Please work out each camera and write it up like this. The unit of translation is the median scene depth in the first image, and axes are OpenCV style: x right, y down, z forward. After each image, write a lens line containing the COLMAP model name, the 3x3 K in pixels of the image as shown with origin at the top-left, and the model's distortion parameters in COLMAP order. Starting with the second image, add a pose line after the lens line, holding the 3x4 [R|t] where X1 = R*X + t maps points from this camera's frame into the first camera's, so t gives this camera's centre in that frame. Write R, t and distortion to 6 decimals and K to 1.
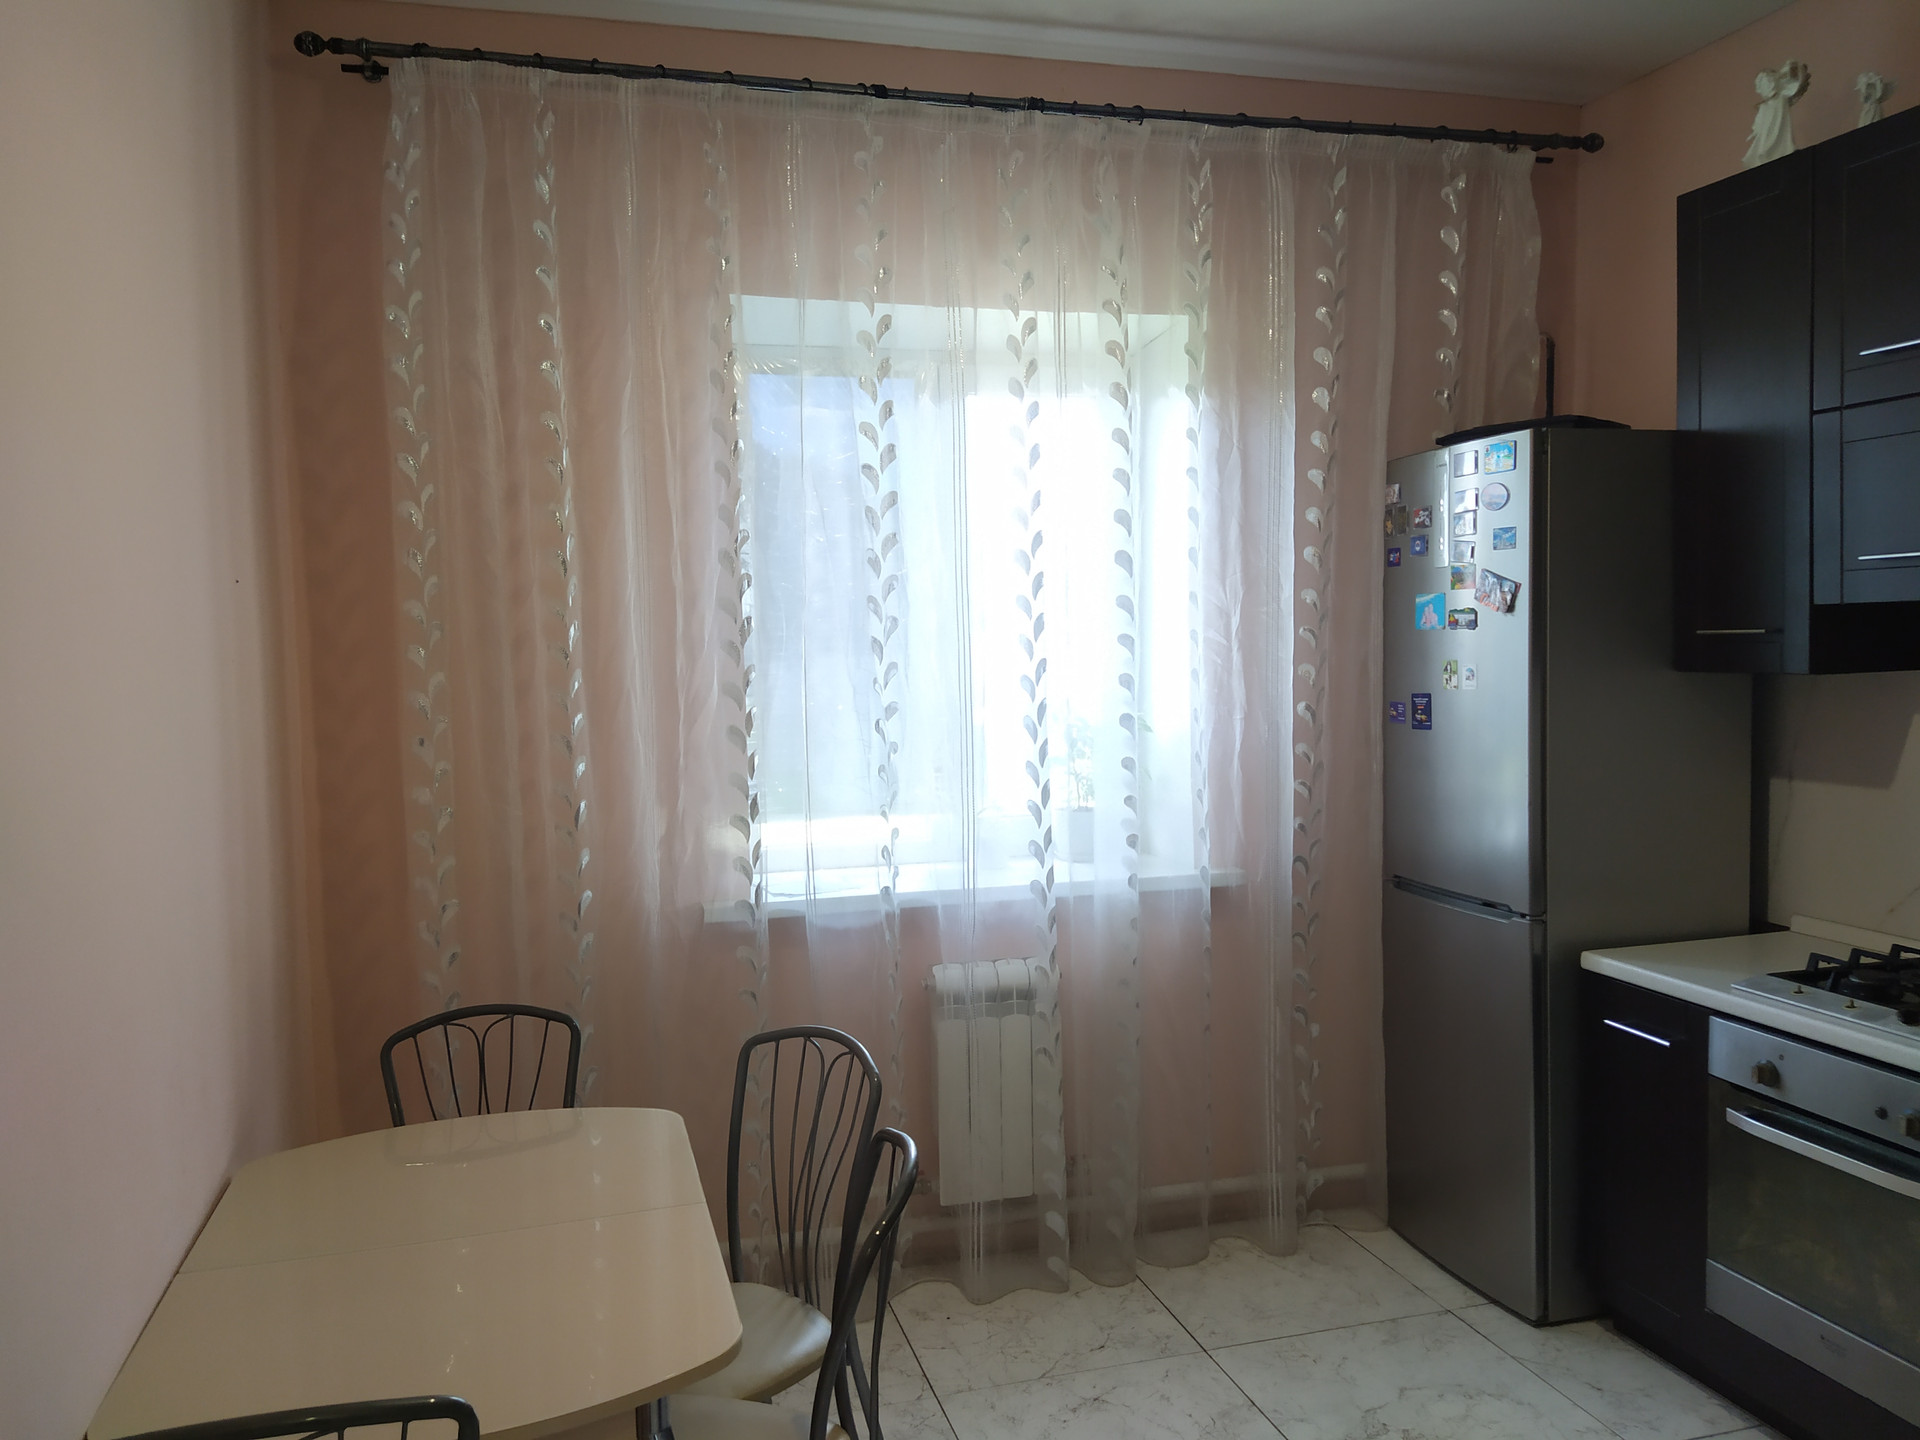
lens RADIAL K [[1451.3, 0, 963.2], [0, 1451.3, 694.3], [0, 0, 1]] dist [0.086279, -0.122749]
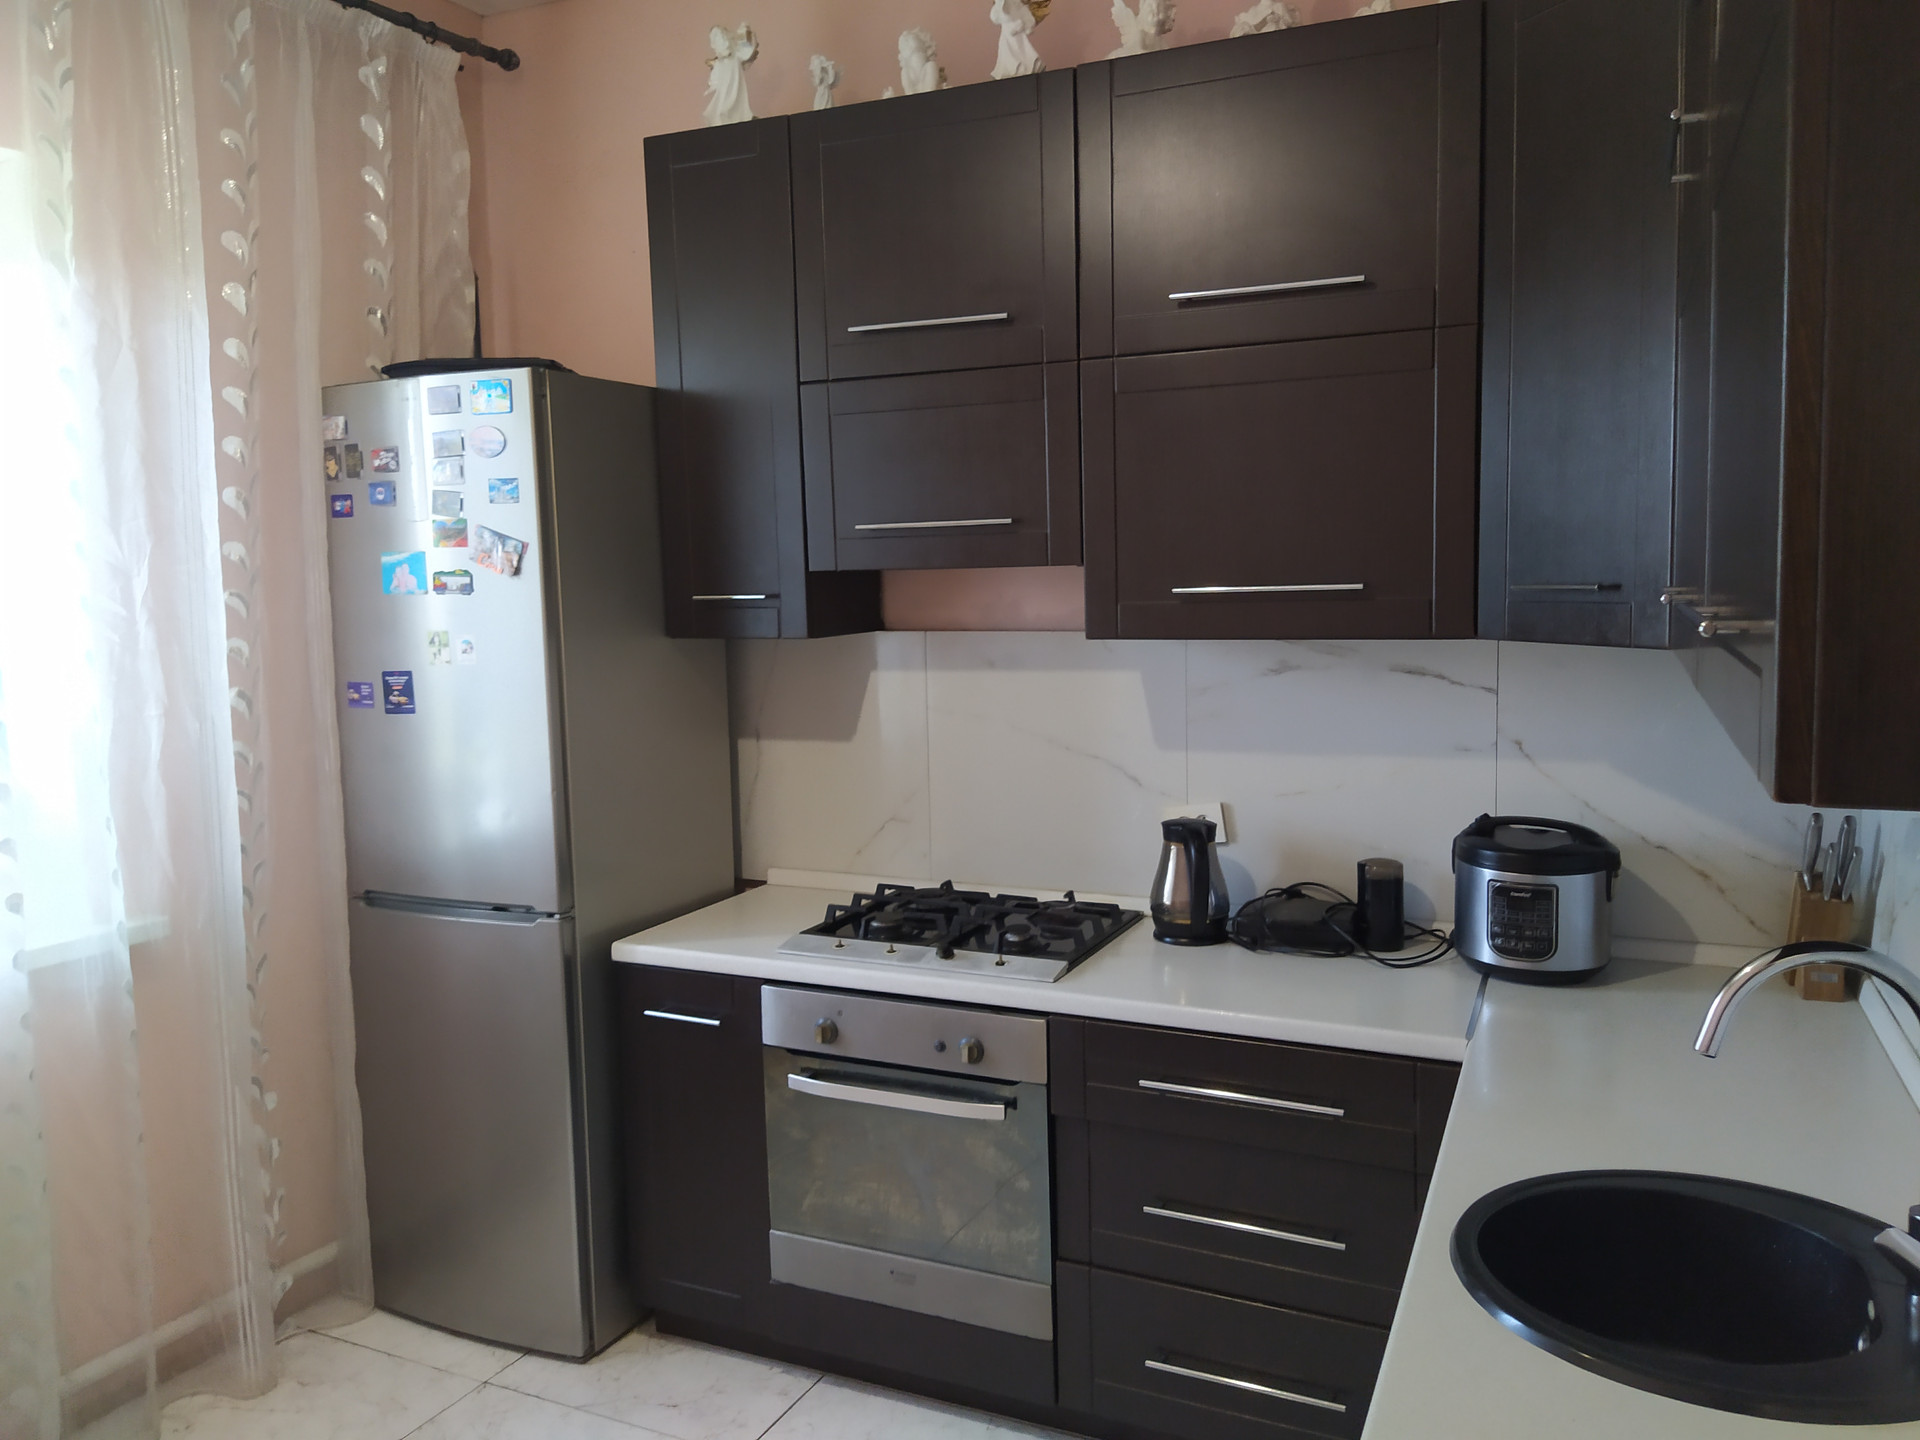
lens RADIAL K [[1451.3, 0, 975.7], [0, 1451.3, 693.6], [0, 0, 1]] dist [0.086279, -0.122749]
pose [[0.660449, -0.055908, 0.748787, -0.101768], [0.035536, 0.998434, 0.043204, -0.012557], [-0.750030, -0.001925, 0.661401, 0.203494]]
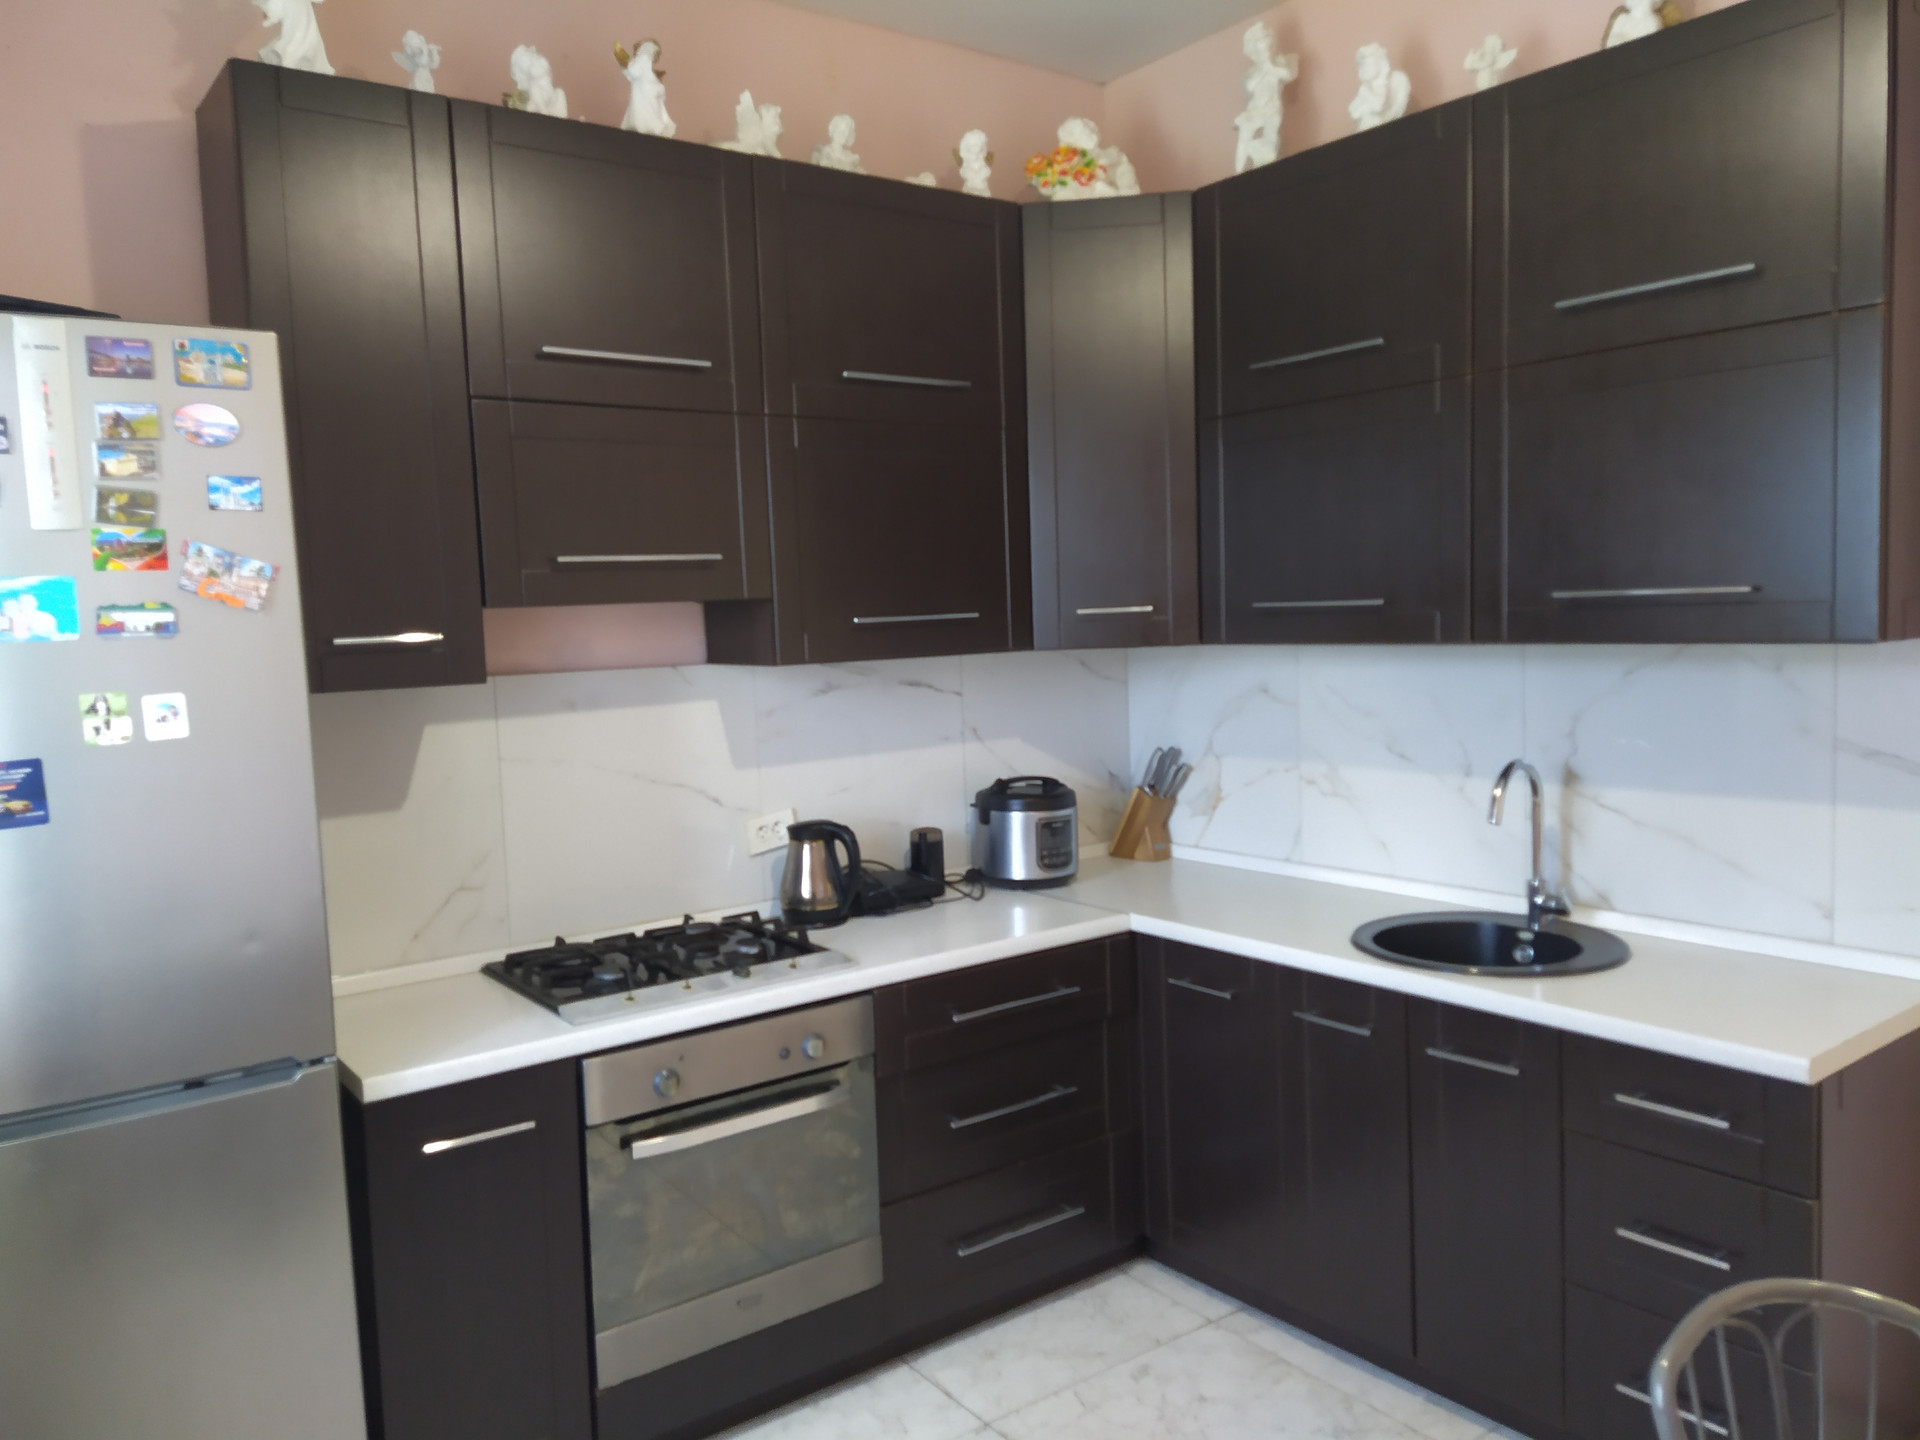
lens RADIAL K [[1451.3, 0, 1003.2], [0, 1451.3, 696.5], [0, 0, 1]] dist [0.086279, -0.122749]
pose [[-0.368359, -0.024444, 0.929362, -0.339312], [0.079556, 0.995159, 0.057707, -0.027420], [-0.926274, 0.095193, -0.364631, 0.893271]]
